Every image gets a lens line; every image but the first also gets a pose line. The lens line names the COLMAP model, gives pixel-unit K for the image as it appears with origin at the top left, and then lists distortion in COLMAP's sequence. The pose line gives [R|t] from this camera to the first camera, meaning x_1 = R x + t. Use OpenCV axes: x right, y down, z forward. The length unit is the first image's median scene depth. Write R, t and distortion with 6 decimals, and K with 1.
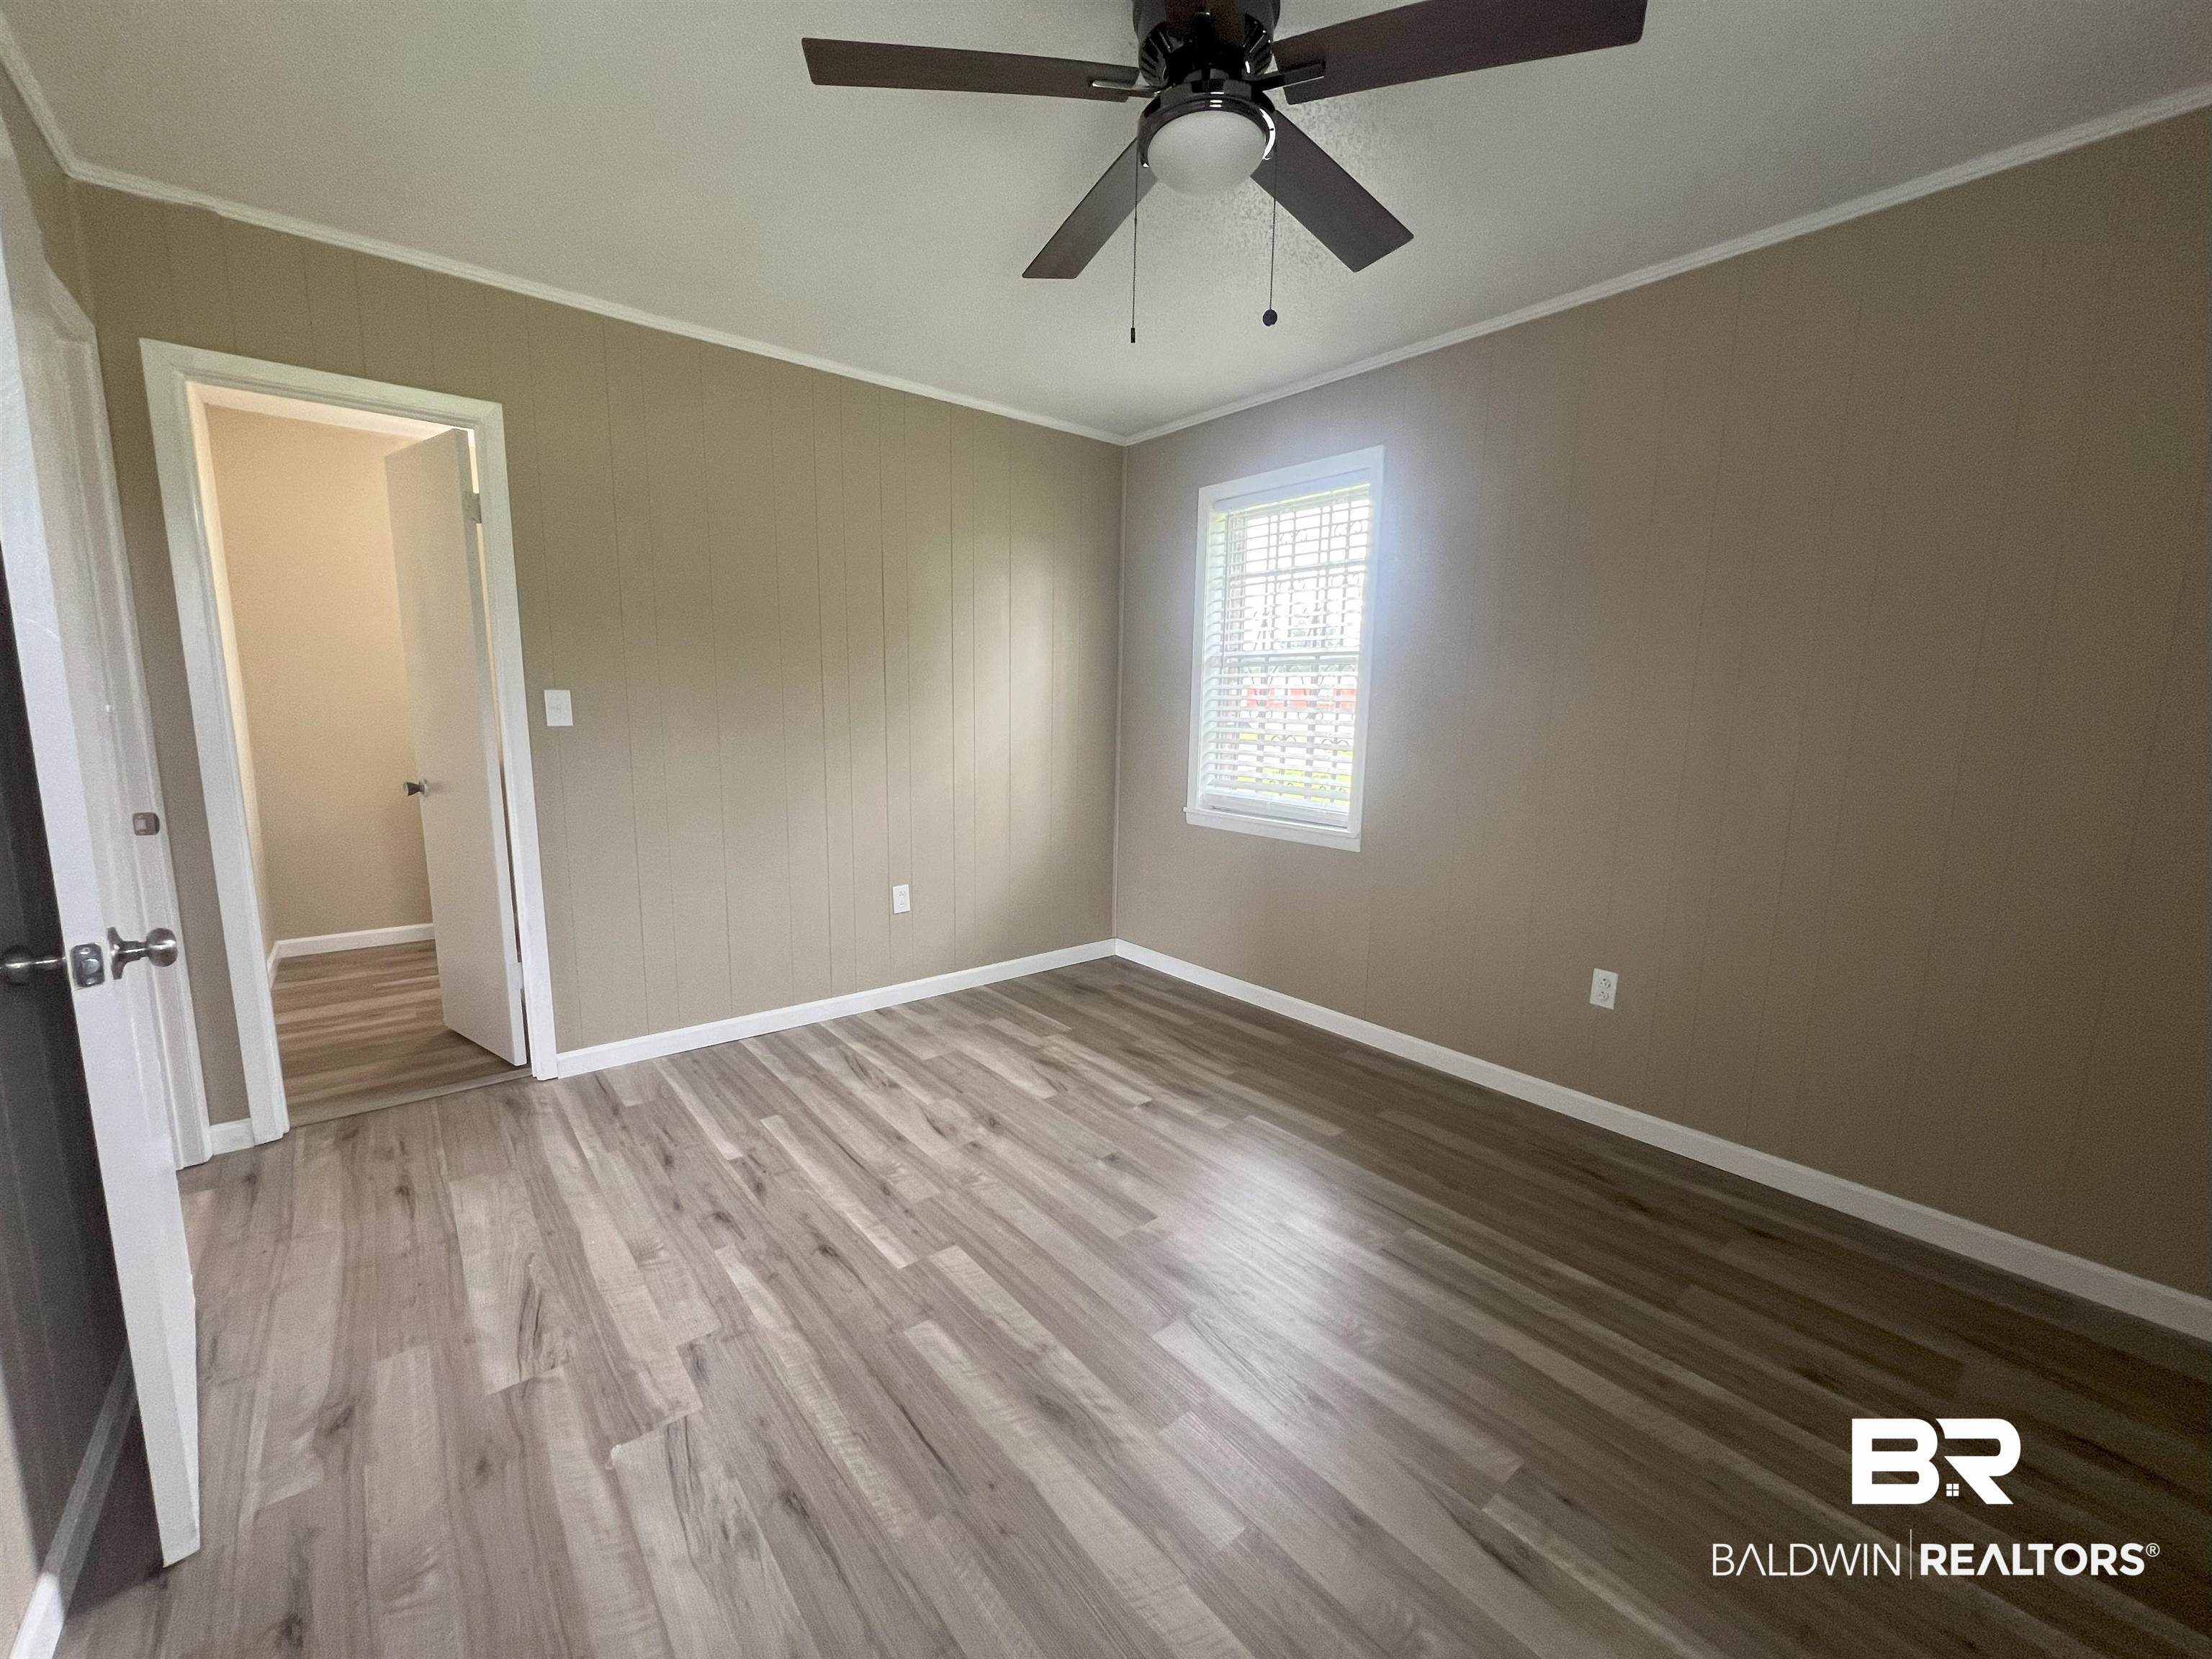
lens RADIAL K [[886.9, 0, 1111.3], [0, 886.9, 834.3], [0, 0, 1]] dist [-0.001404, -0.000145]
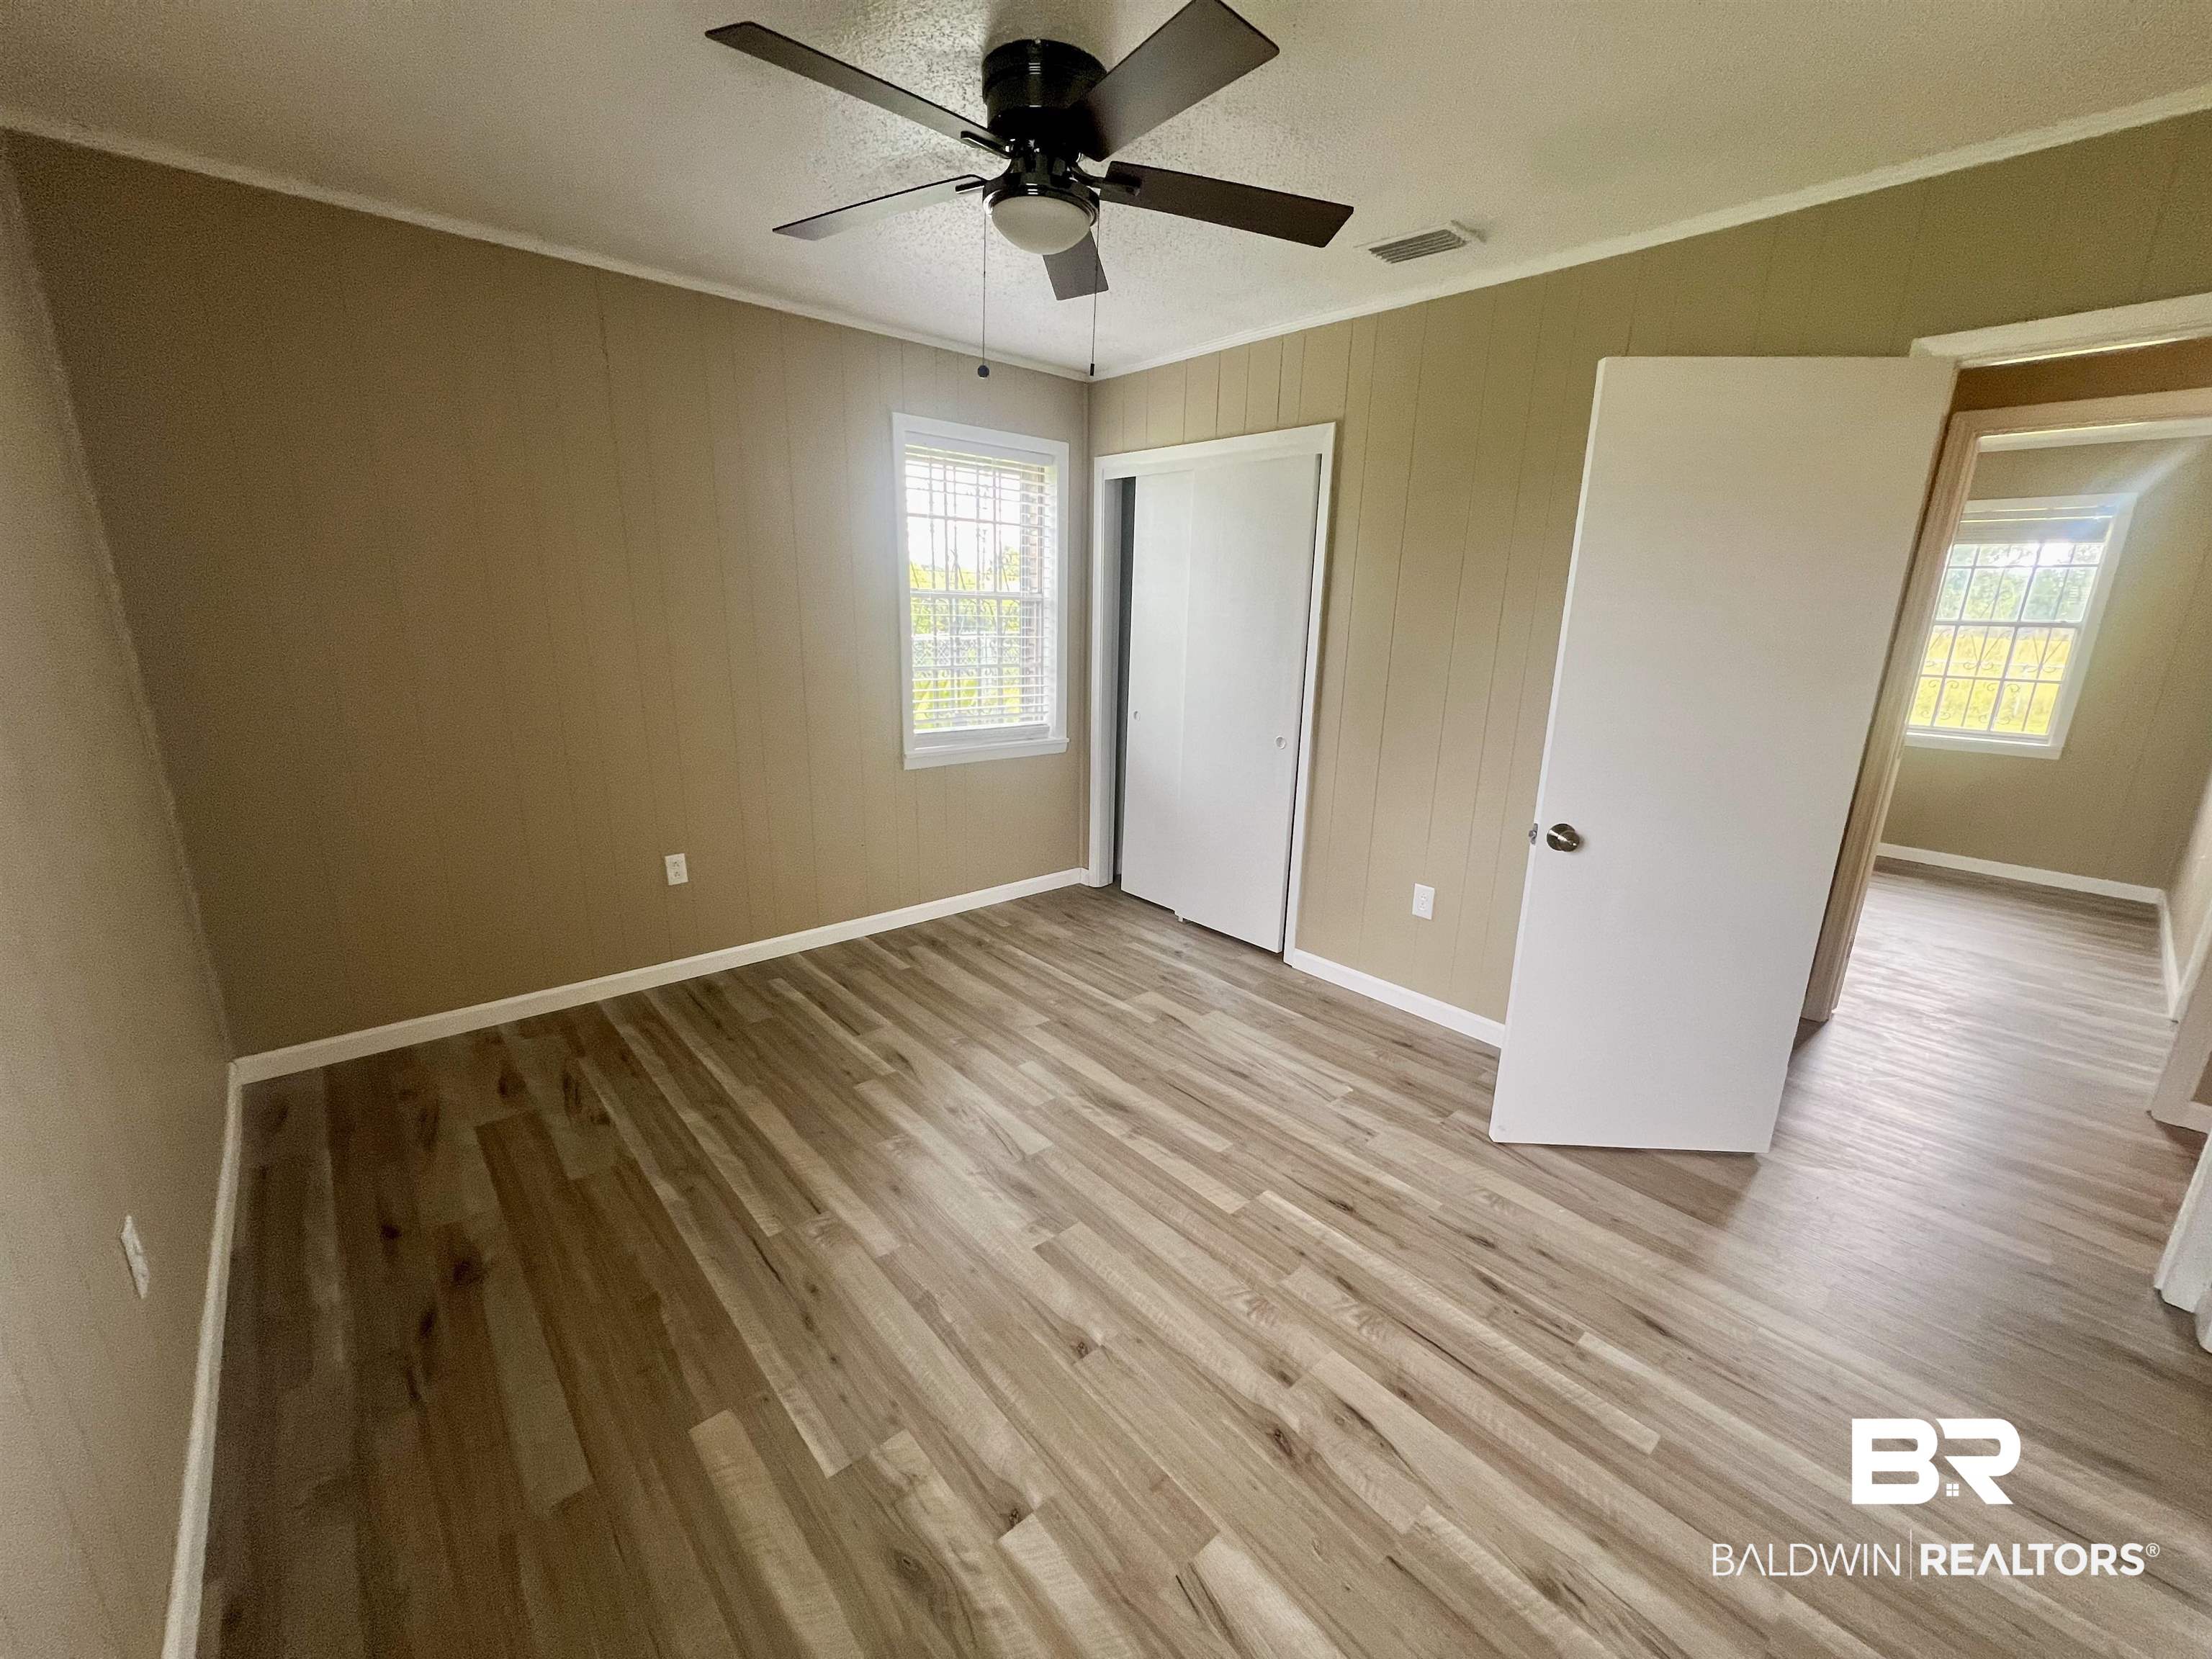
lens RADIAL K [[886.9, 0, 1111.3], [0, 886.9, 834.3], [0, 0, 1]] dist [-0.001404, -0.000145]
pose [[-0.998505, -0.033372, -0.043285, 0.027369], [-0.047842, 0.916591, 0.396954, -0.371728], [0.026427, 0.398431, -0.916817, 1.823693]]
